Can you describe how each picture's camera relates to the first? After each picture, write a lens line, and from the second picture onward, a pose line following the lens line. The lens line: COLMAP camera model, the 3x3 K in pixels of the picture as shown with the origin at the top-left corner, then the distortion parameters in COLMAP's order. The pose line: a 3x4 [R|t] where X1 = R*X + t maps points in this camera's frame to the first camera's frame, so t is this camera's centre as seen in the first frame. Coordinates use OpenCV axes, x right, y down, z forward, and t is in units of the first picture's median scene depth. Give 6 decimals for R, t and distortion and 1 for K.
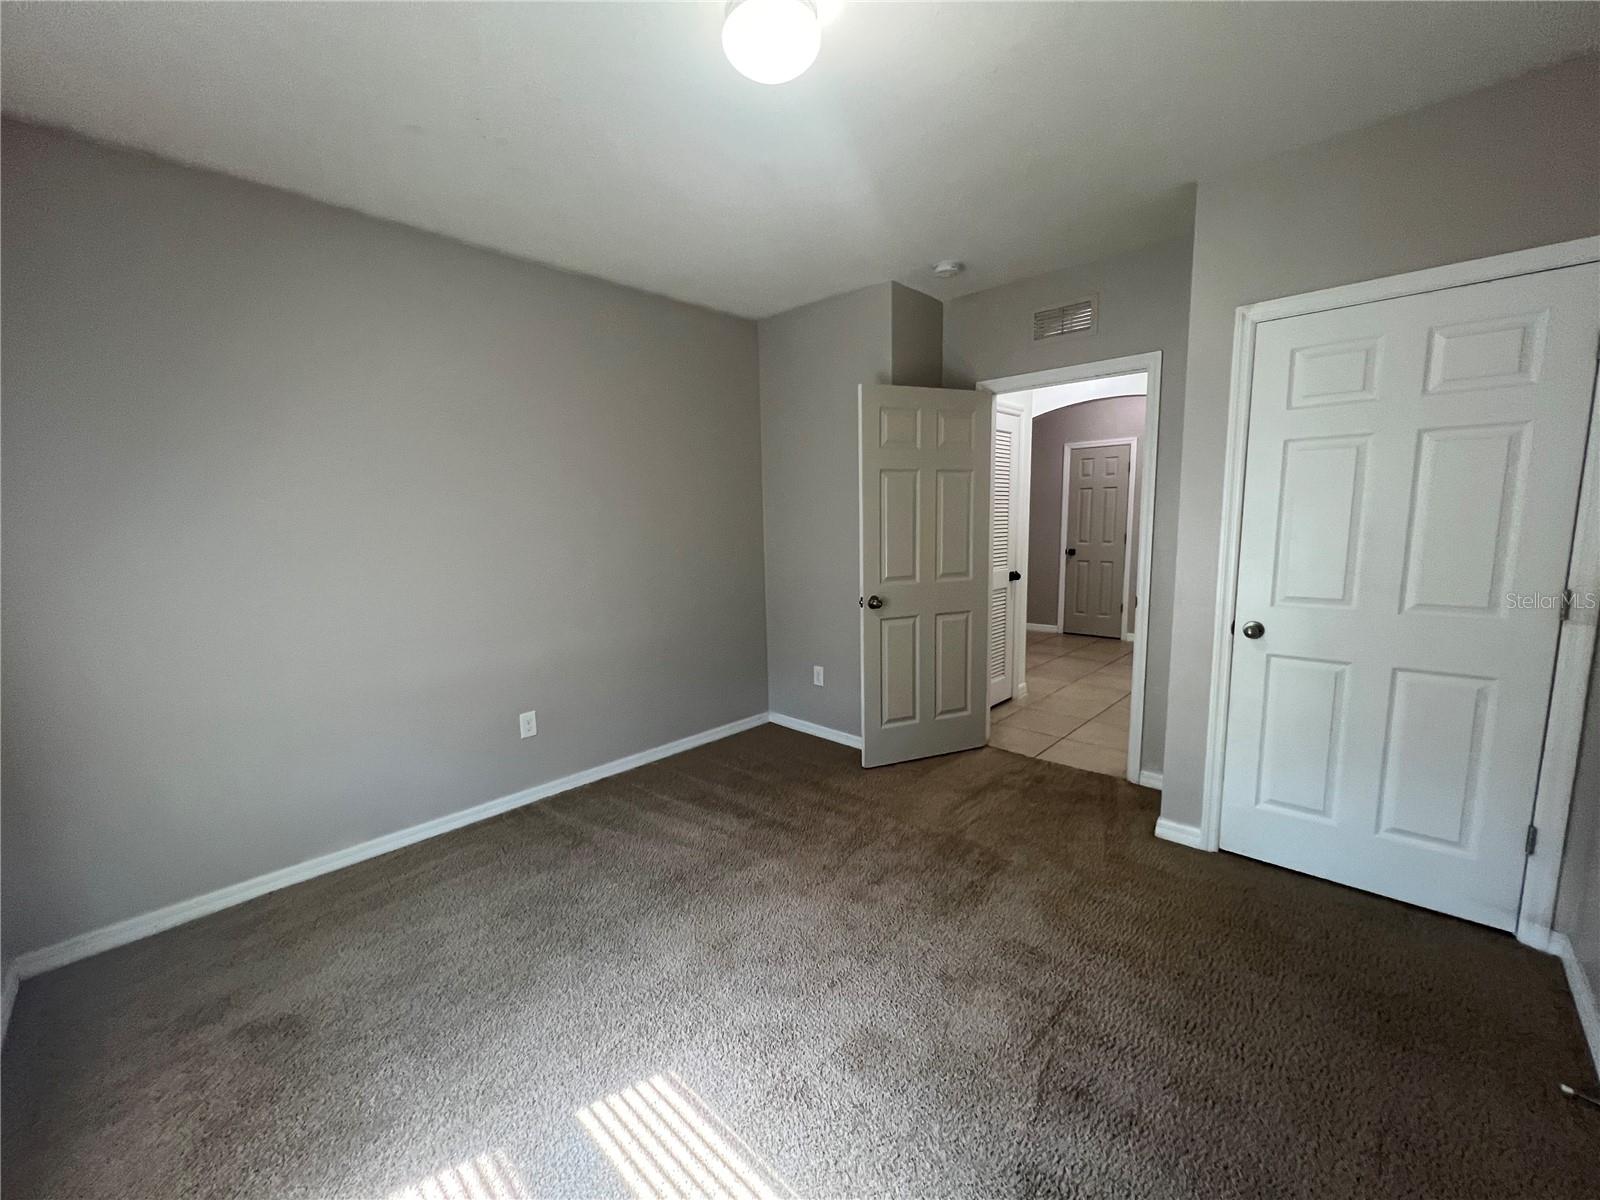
lens RADIAL K [[643.6, 0, 799.6], [0, 643.6, 604.3], [0, 0, 1]] dist [-0.002064, 0.000787]
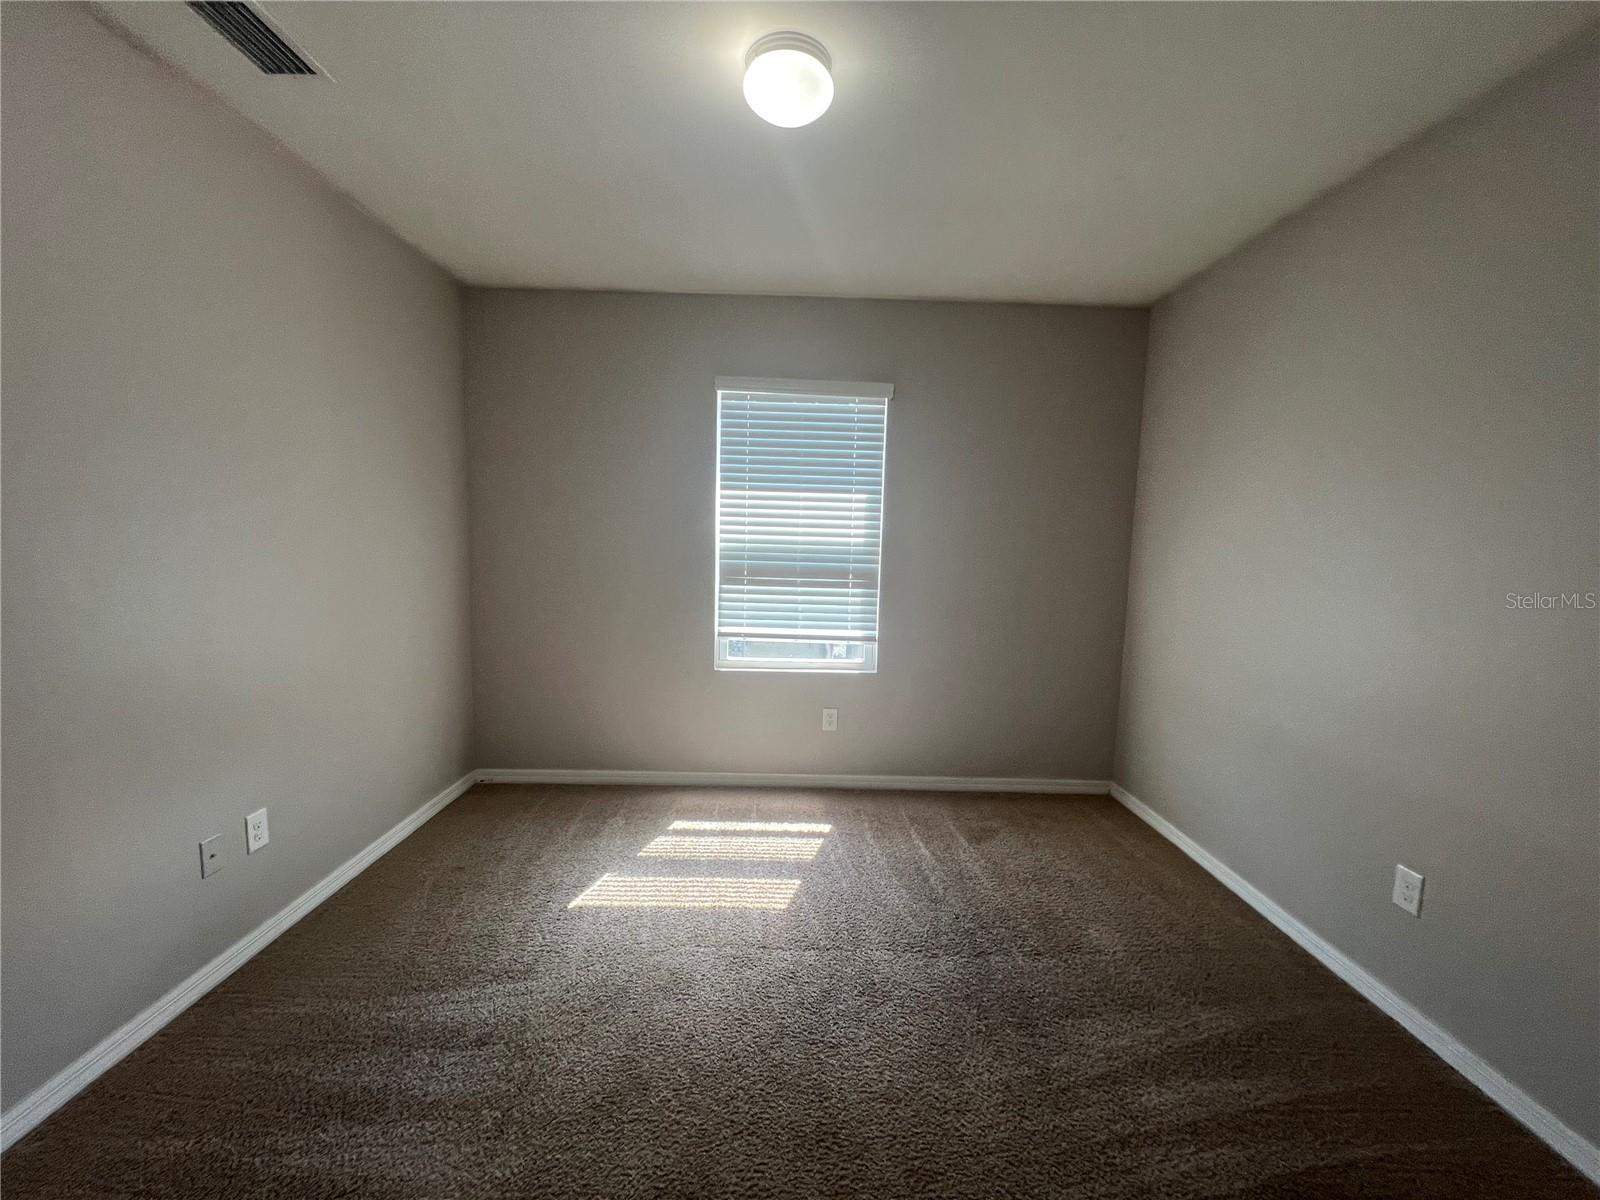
lens RADIAL K [[643.6, 0, 799.6], [0, 643.6, 604.3], [0, 0, 1]] dist [-0.002064, 0.000787]
pose [[-0.712397, 0.079567, -0.697251, 0.487197], [-0.109507, 0.968777, 0.222438, -0.183651], [0.693180, 0.234818, -0.681441, 1.243978]]
